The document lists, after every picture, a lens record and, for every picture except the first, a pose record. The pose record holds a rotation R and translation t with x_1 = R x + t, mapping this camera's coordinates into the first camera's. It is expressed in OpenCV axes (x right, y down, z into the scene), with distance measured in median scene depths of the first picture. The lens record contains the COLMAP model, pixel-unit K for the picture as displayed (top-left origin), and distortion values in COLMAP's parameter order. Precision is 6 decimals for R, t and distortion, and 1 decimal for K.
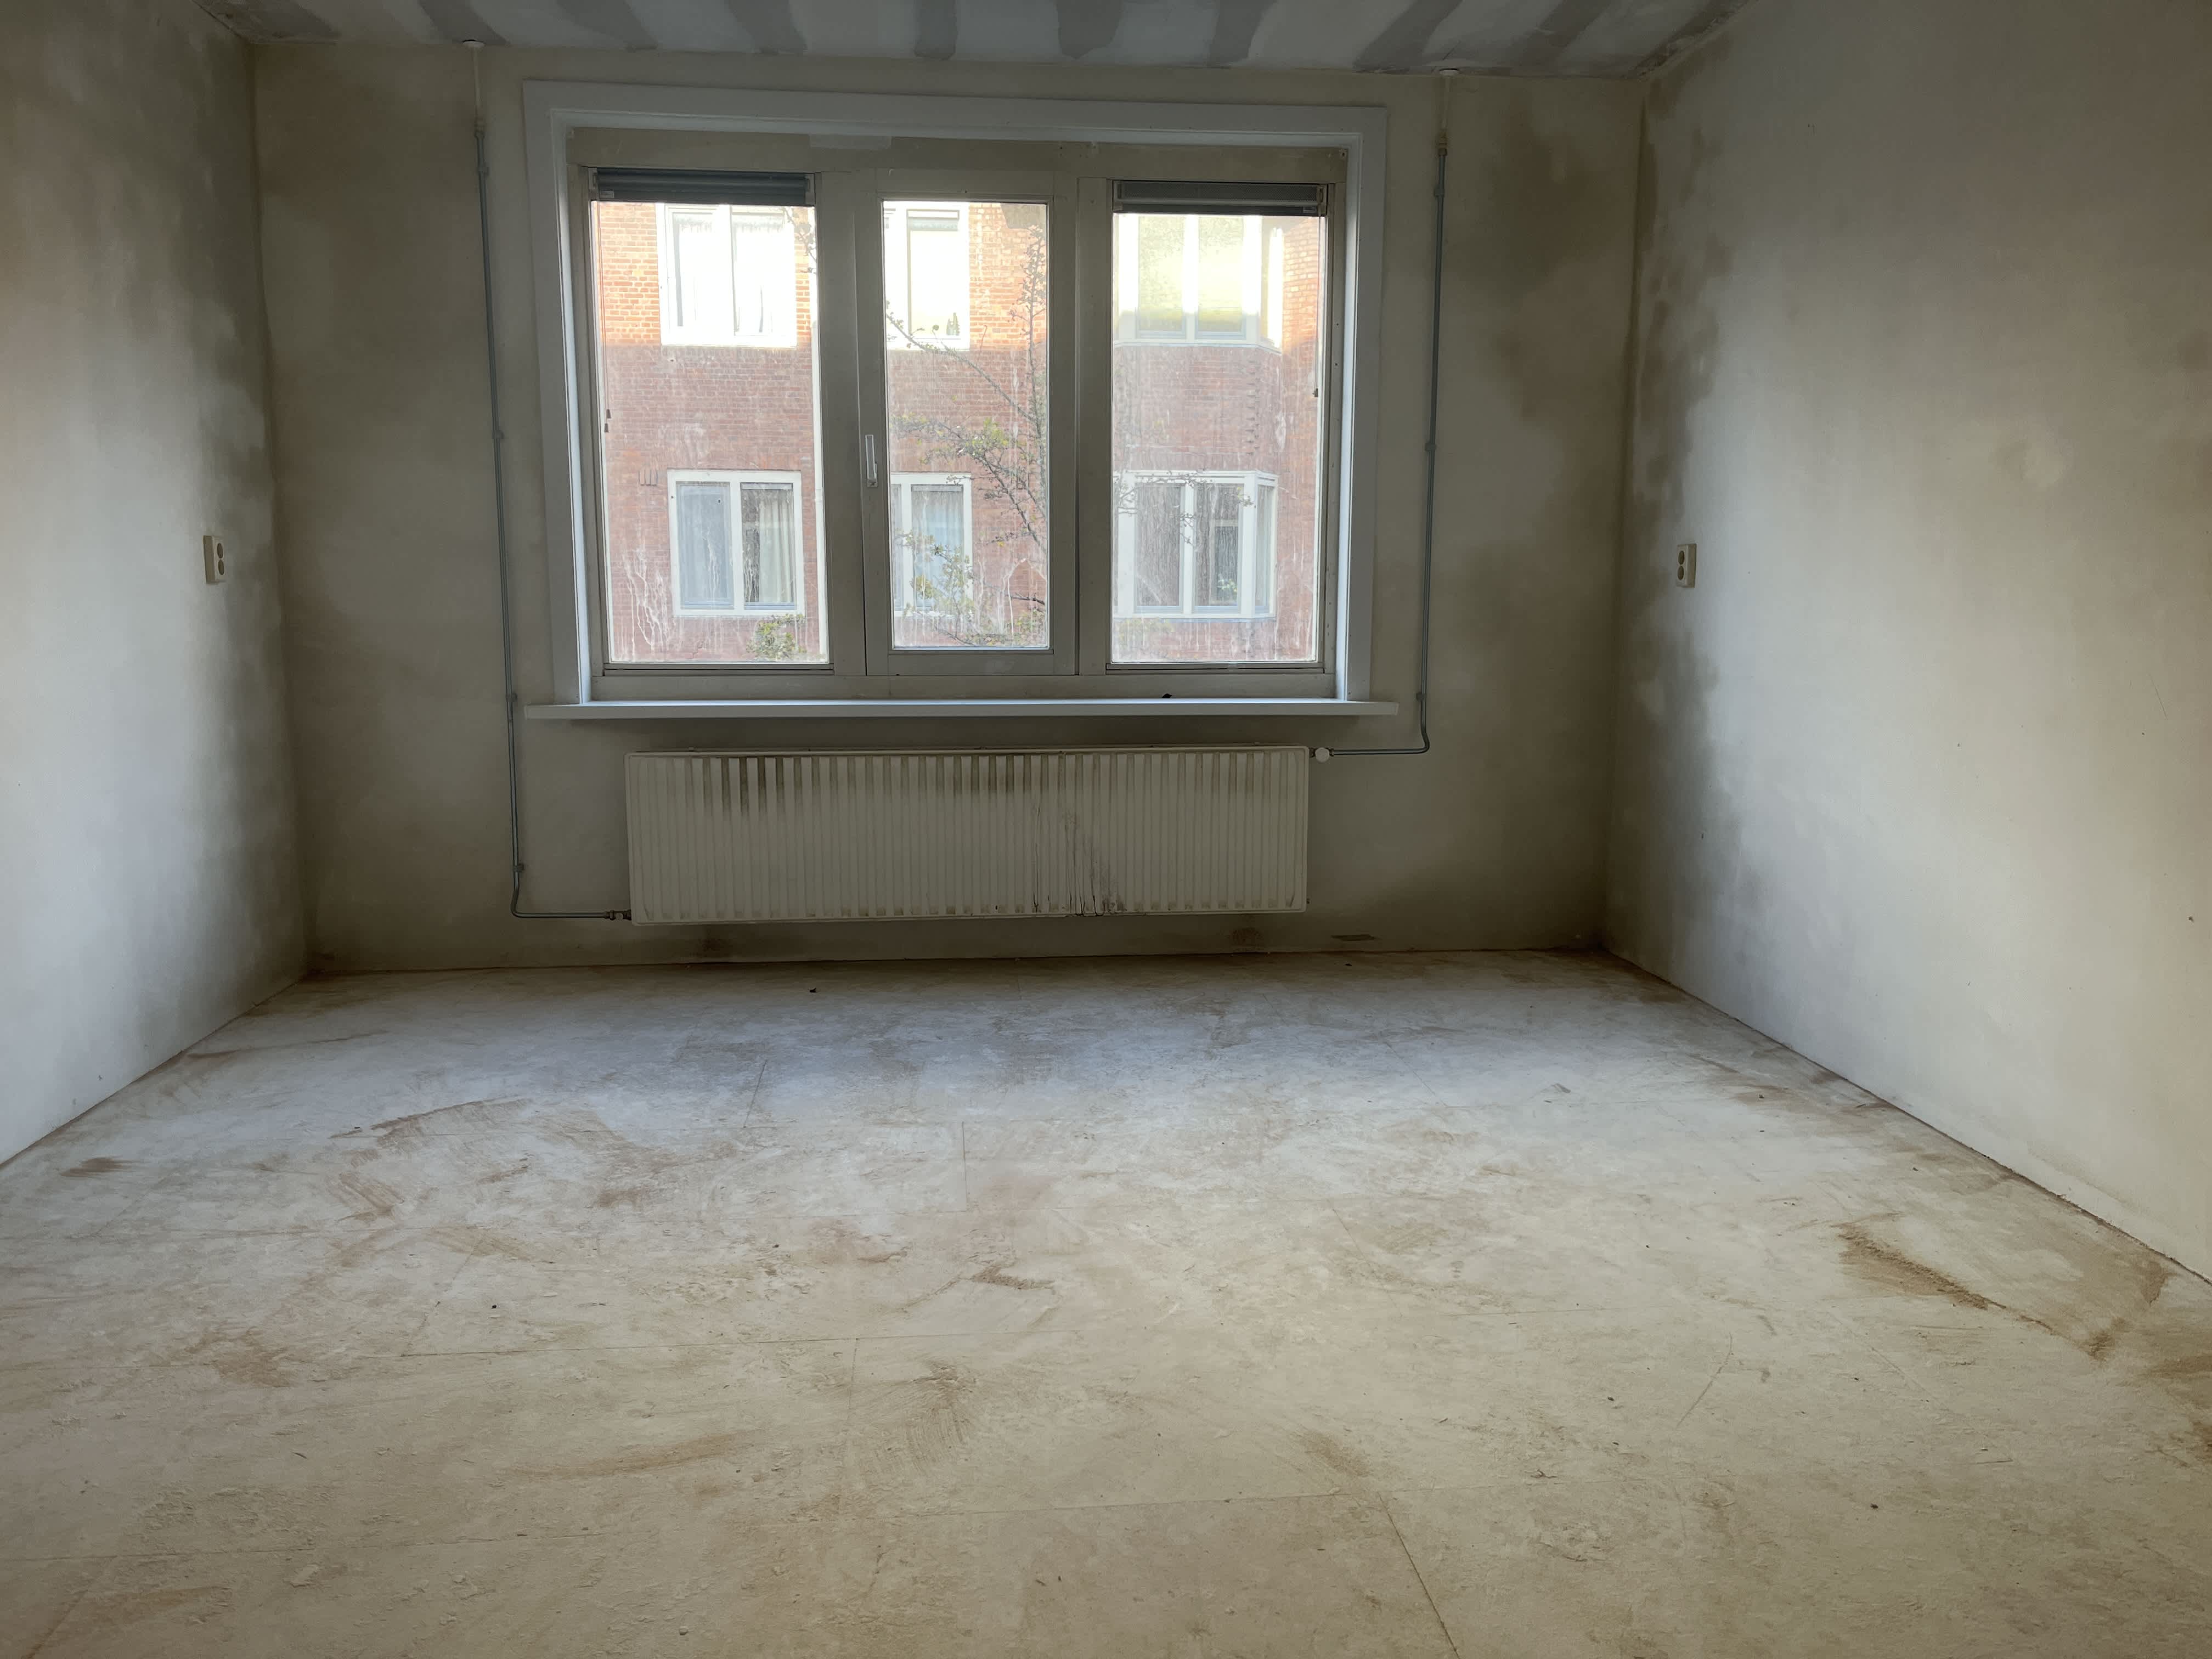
lens RADIAL K [[1673.7, 0, 1109.7], [0, 1673.7, 843.2], [0, 0, 1]] dist [0.076224, -0.102508]
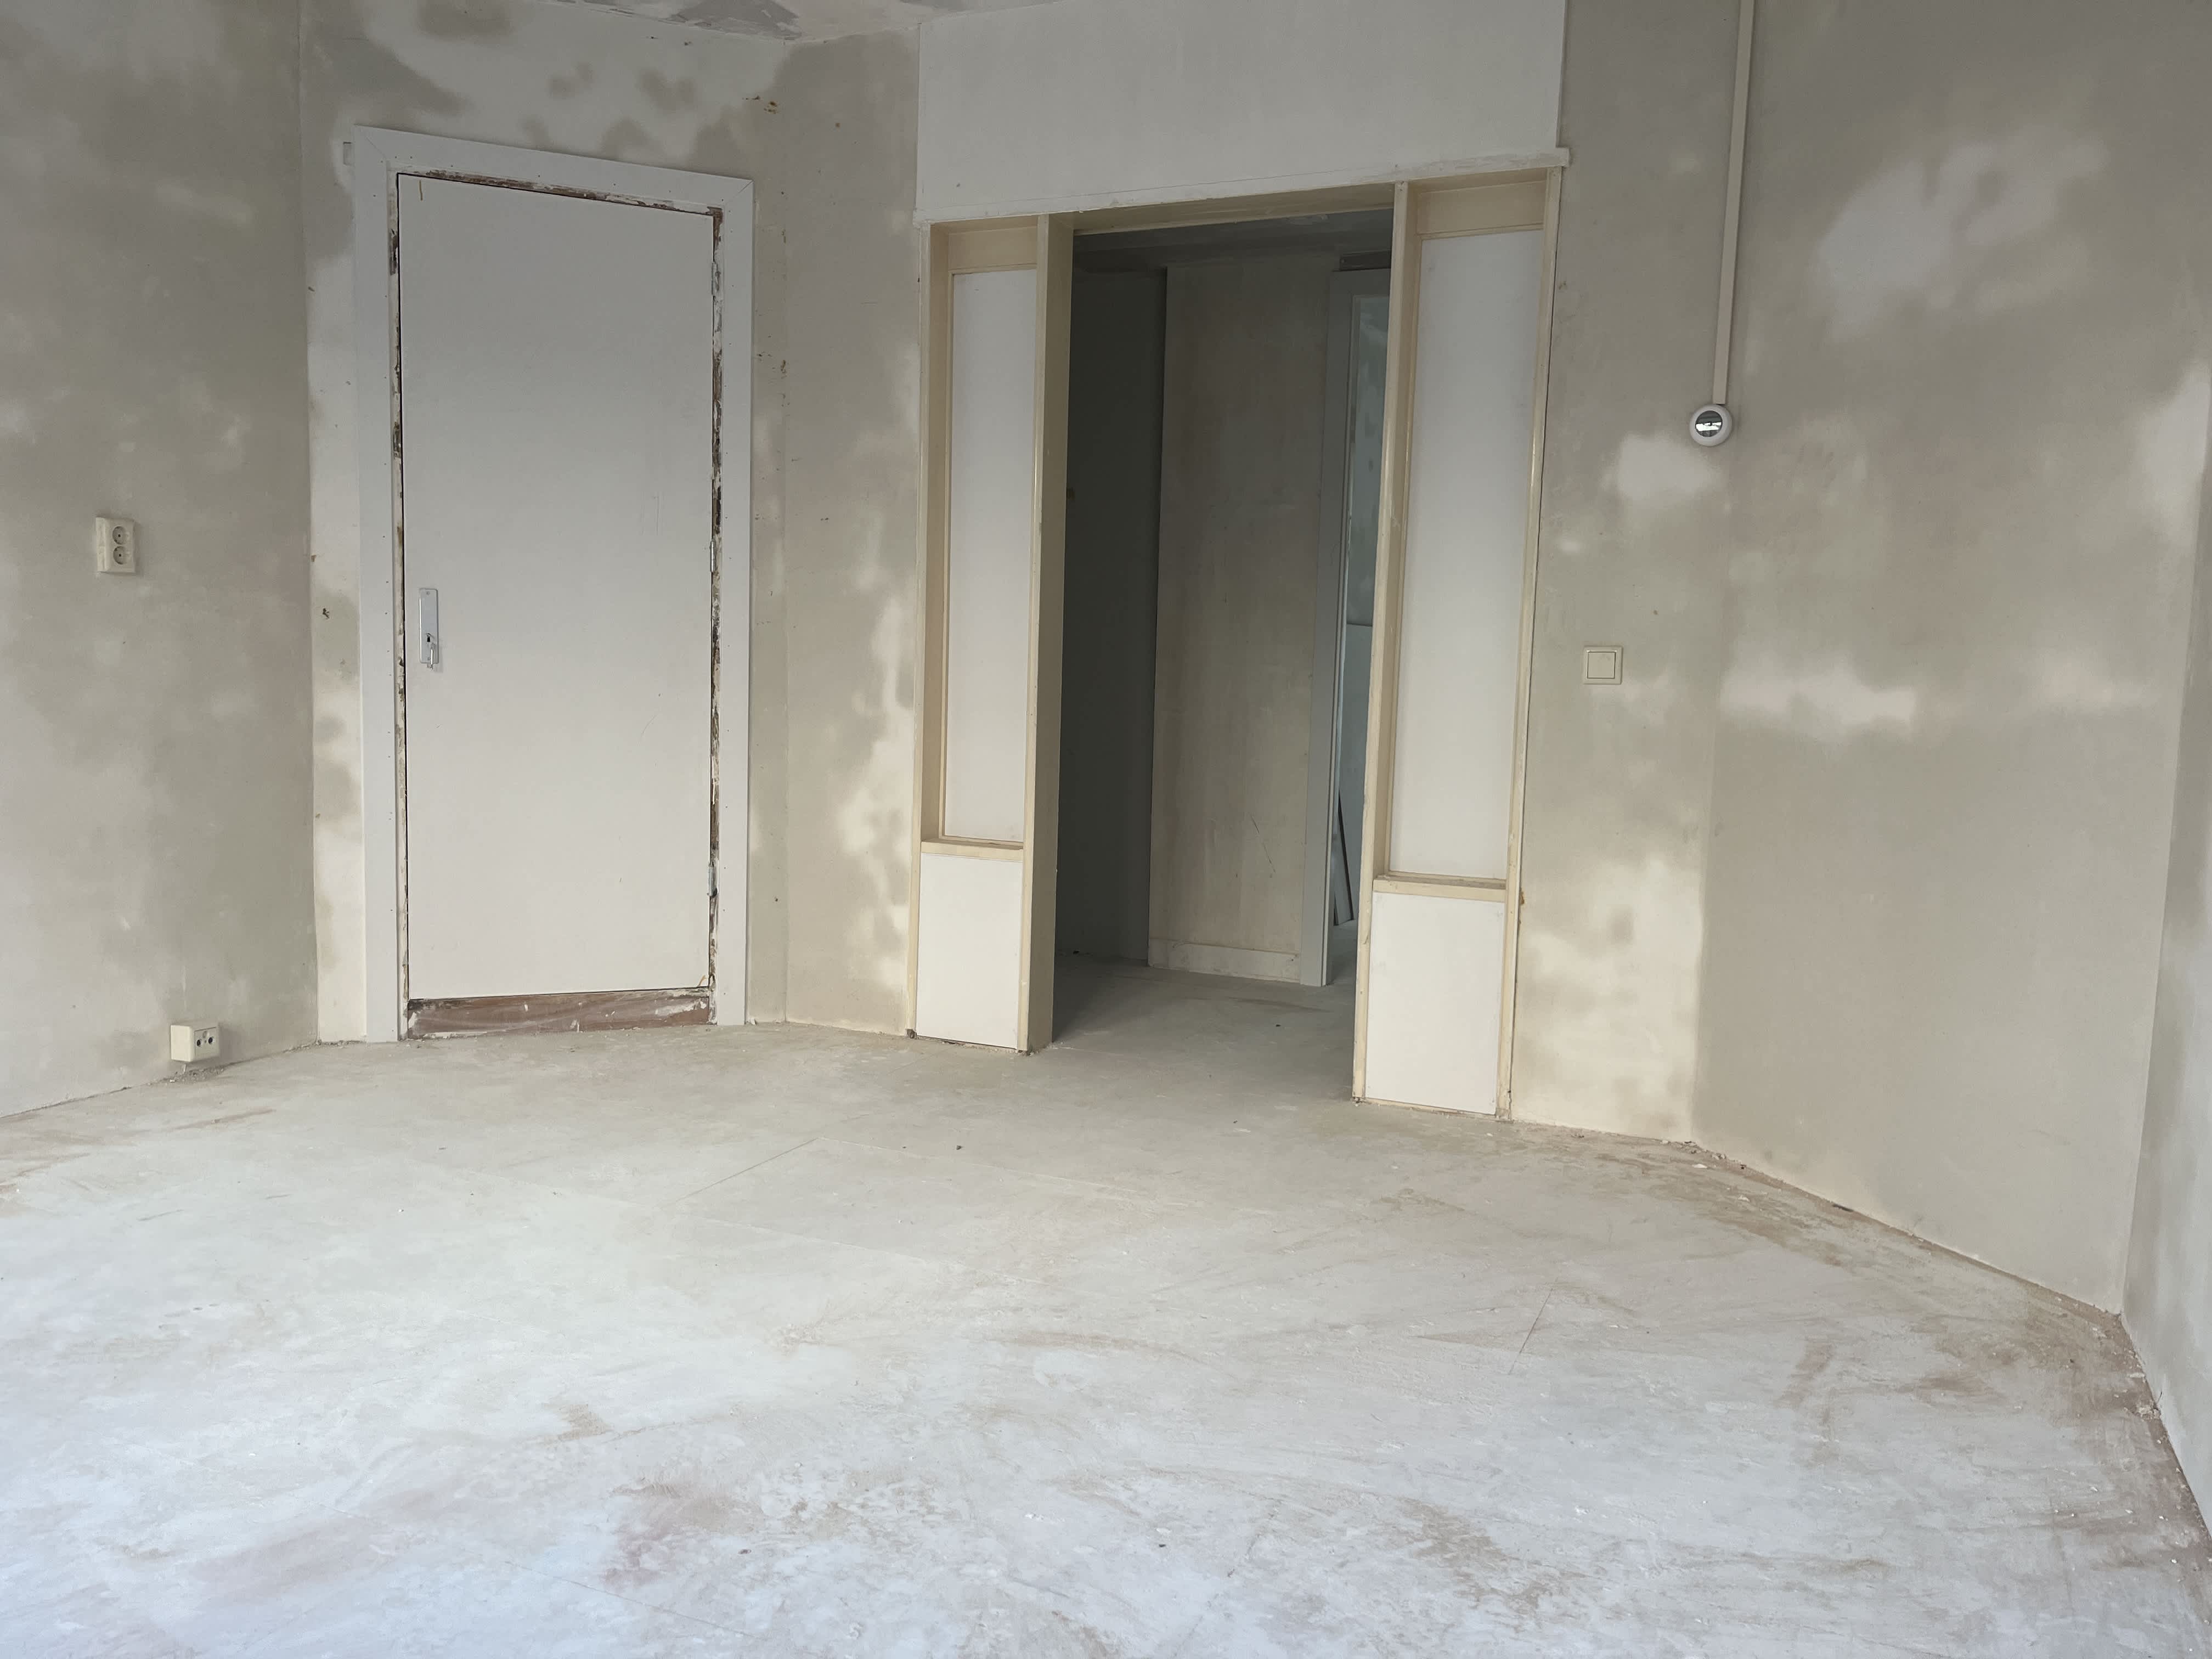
lens RADIAL K [[1673.7, 0, 1109.7], [0, 1673.7, 843.2], [0, 0, 1]] dist [0.076224, -0.102508]
pose [[-0.868333, -0.077927, 0.489821, -0.655393], [0.045184, 0.971045, 0.234585, -0.181053], [-0.493919, 0.225830, -0.839669, 1.505180]]
